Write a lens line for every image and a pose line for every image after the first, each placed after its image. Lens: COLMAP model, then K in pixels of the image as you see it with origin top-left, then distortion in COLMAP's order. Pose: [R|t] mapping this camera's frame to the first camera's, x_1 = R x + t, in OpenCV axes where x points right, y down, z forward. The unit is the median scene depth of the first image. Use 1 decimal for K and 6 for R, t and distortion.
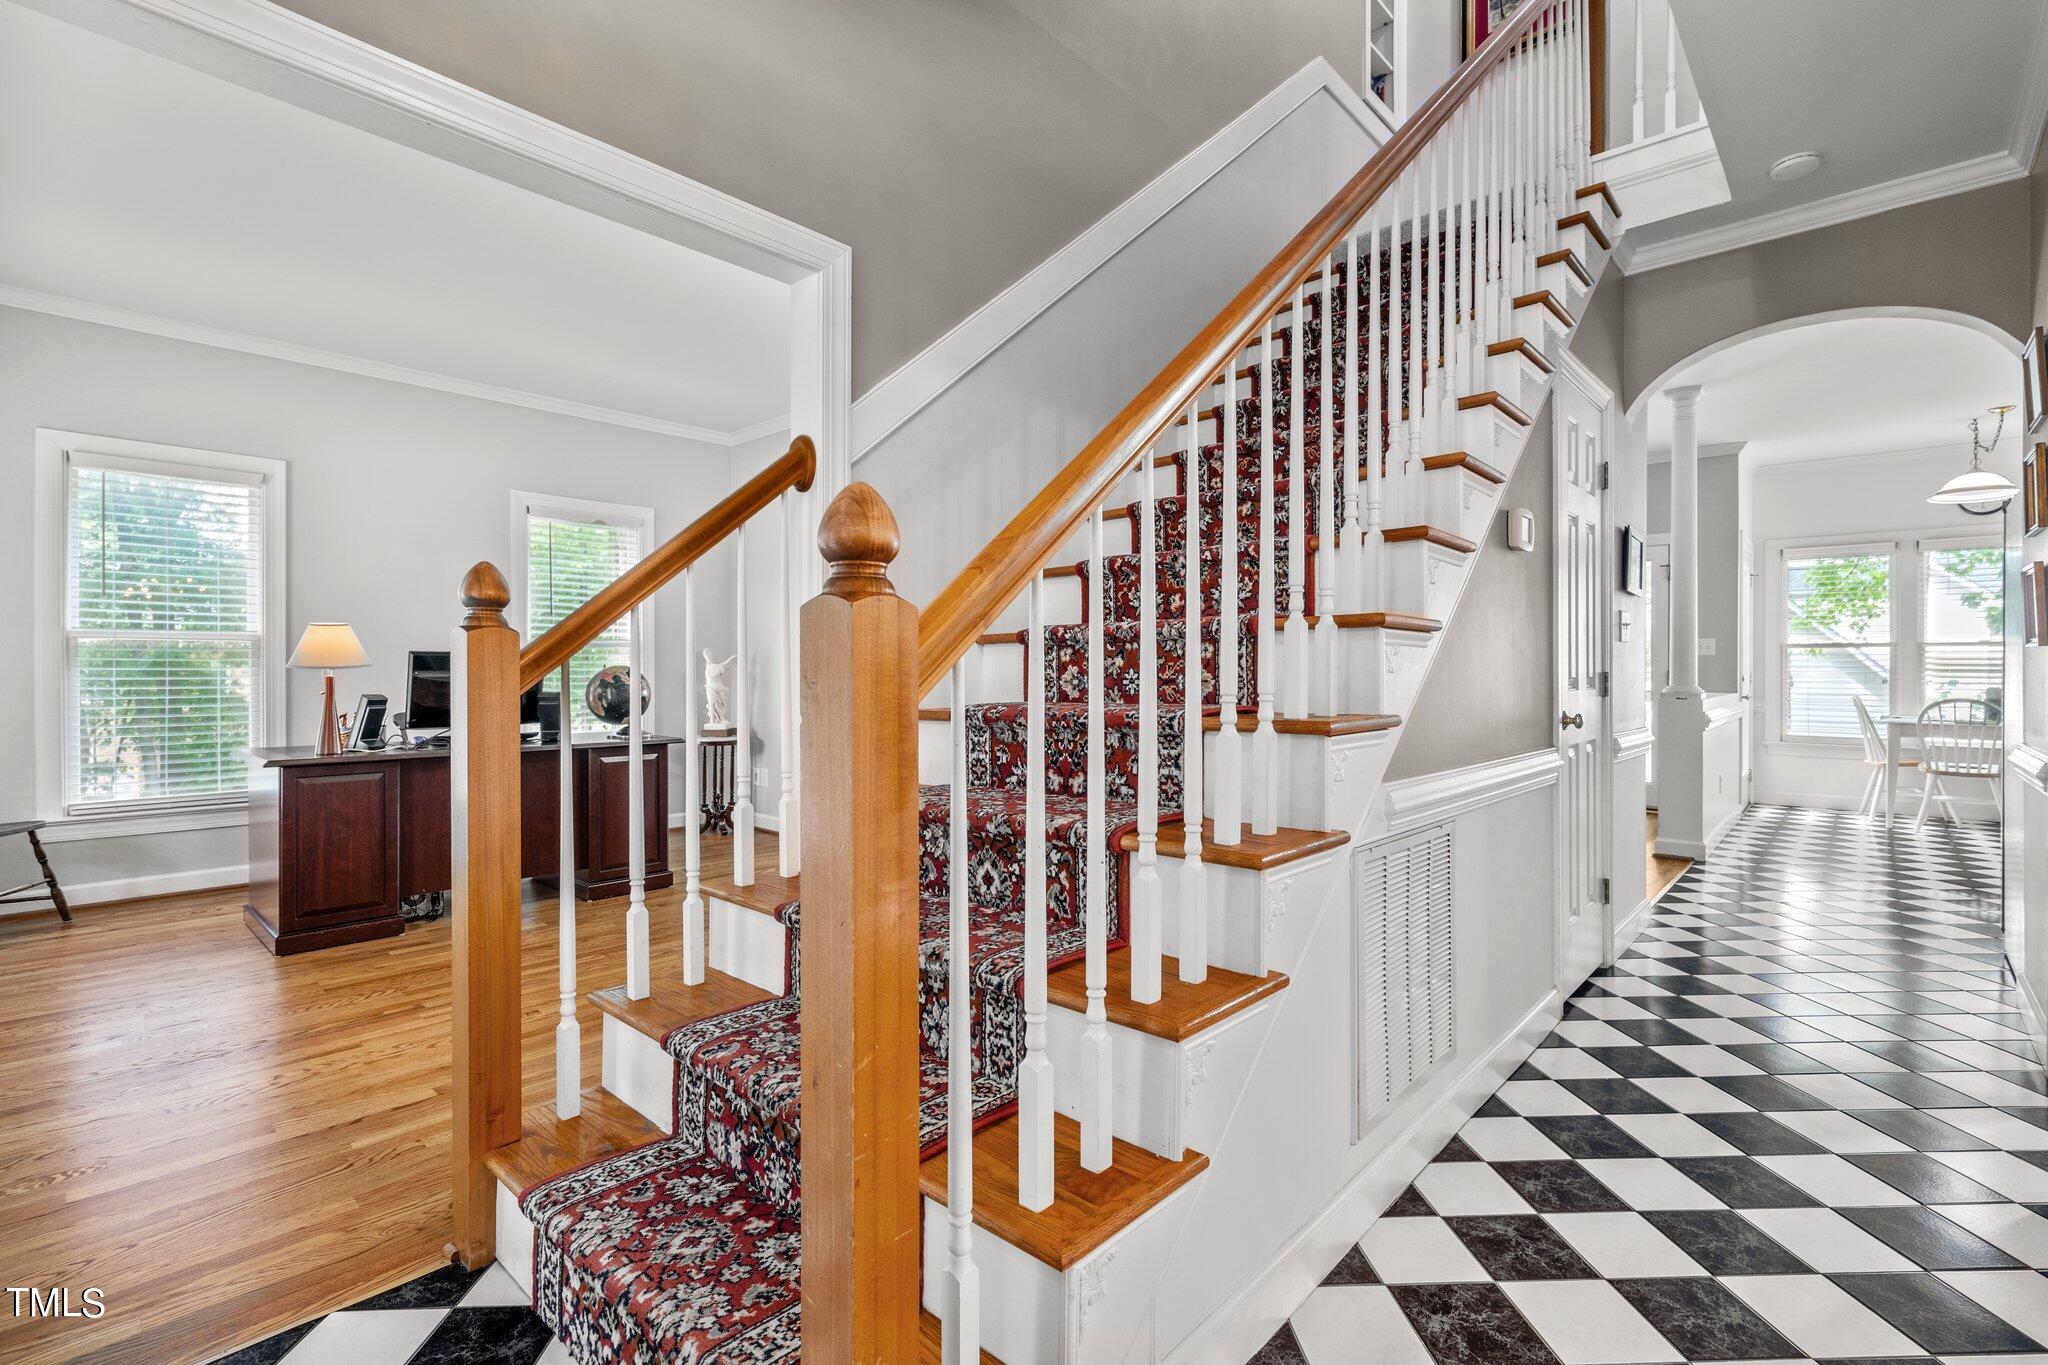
lens RADIAL K [[932.1, 0, 1067.6], [0, 932.1, 669.6], [0, 0, 1]] dist [-0.013974, -0.000385]
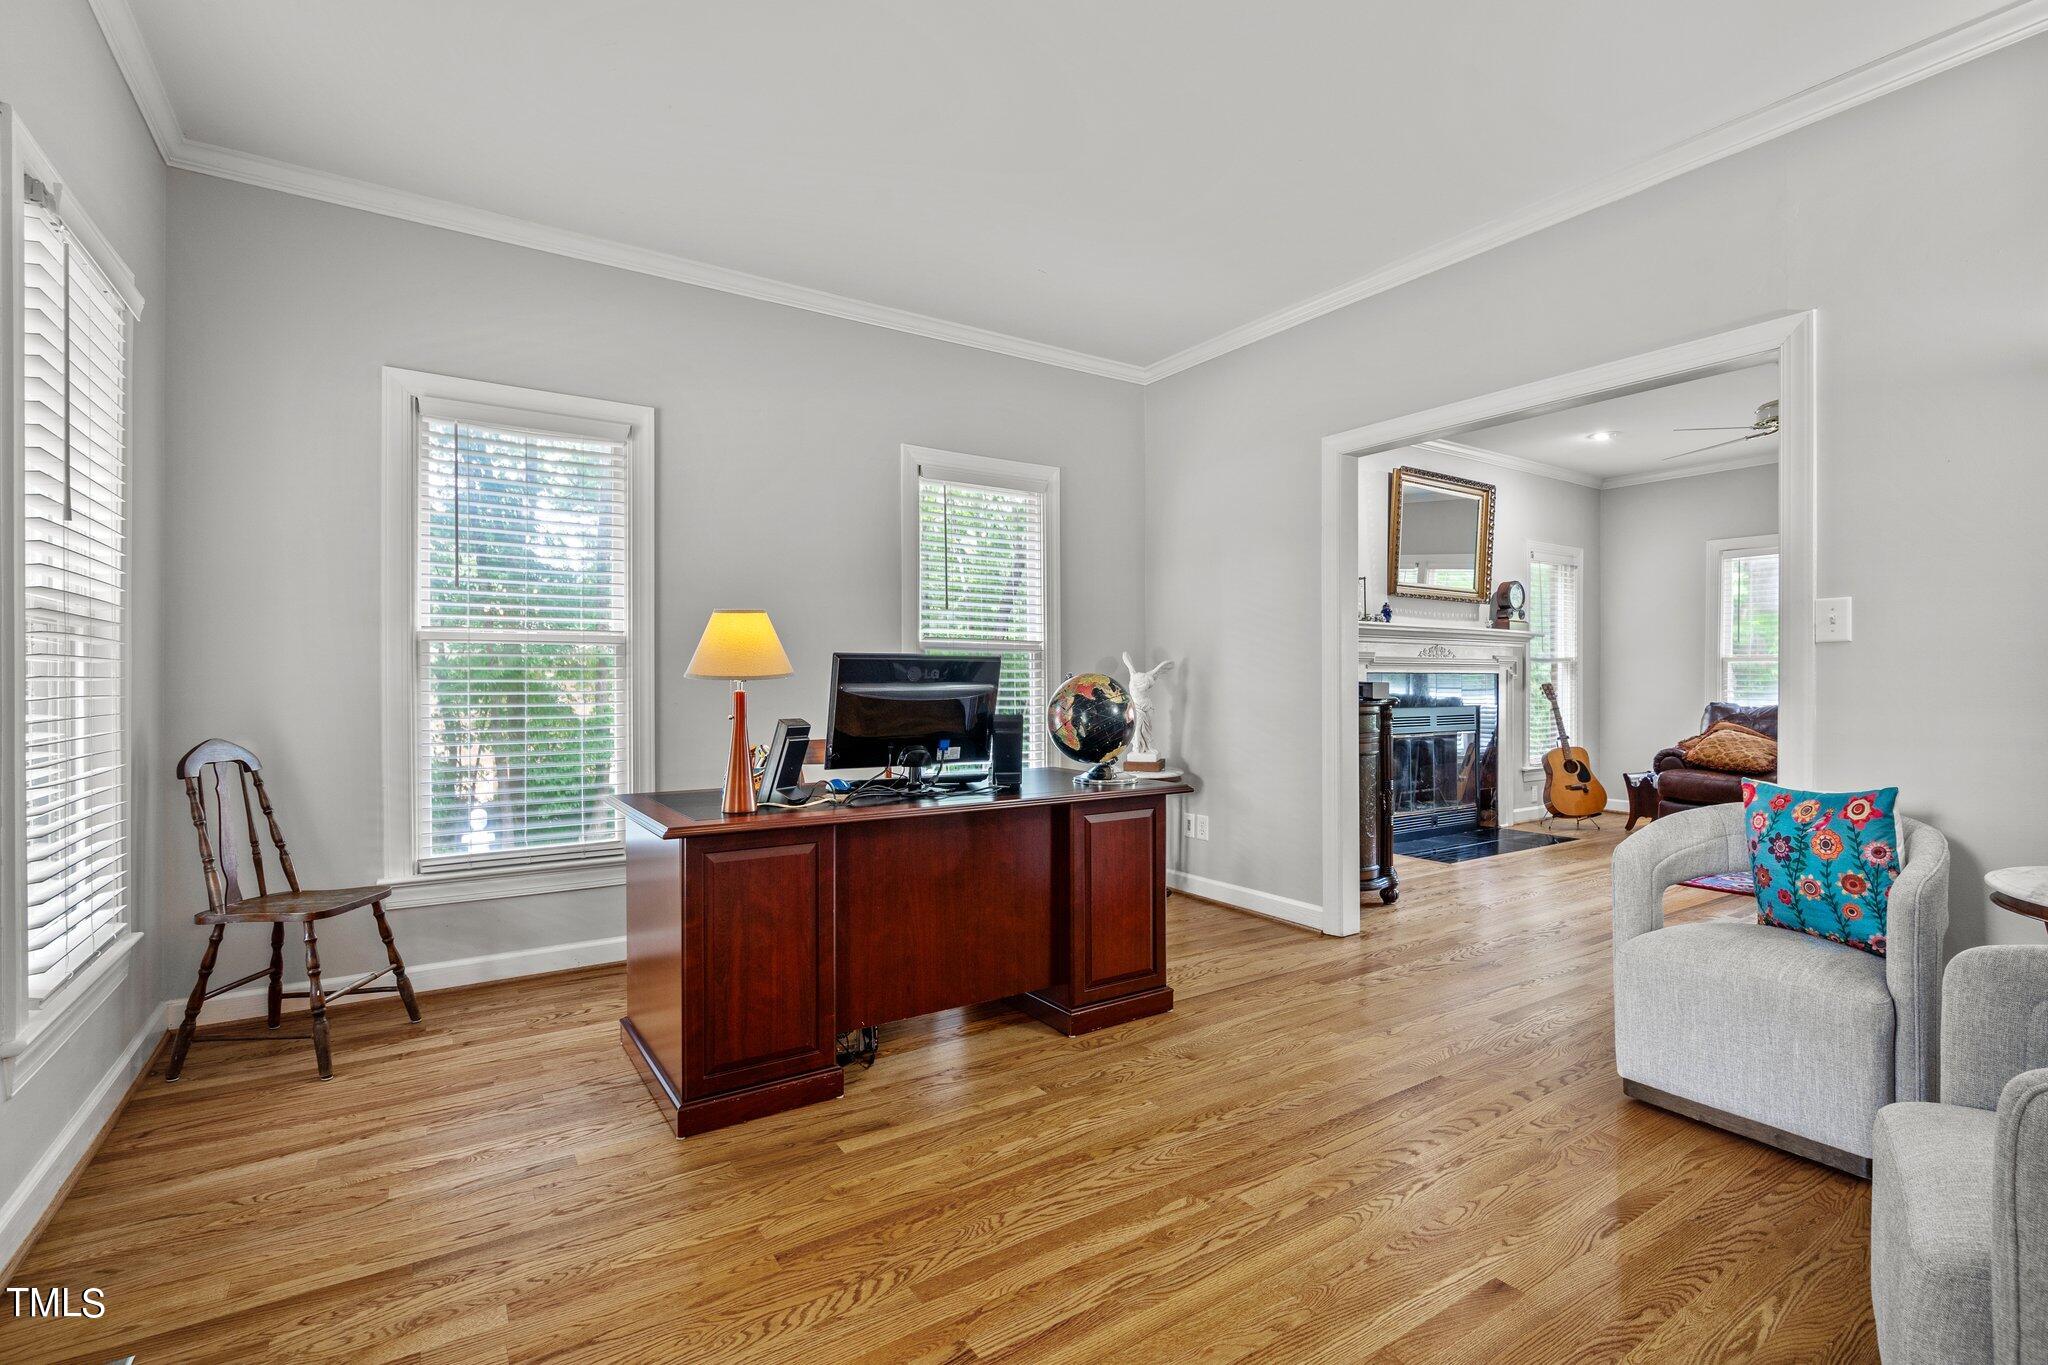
lens RADIAL K [[932.1, 0, 1036.5], [0, 932.1, 677.1], [0, 0, 1]] dist [-0.013974, -0.000385]
pose [[0.966439, -0.003756, -0.256868, -0.402307], [0.002990, 0.999990, -0.003372, -0.000101], [0.256878, 0.002491, 0.966441, 0.394389]]
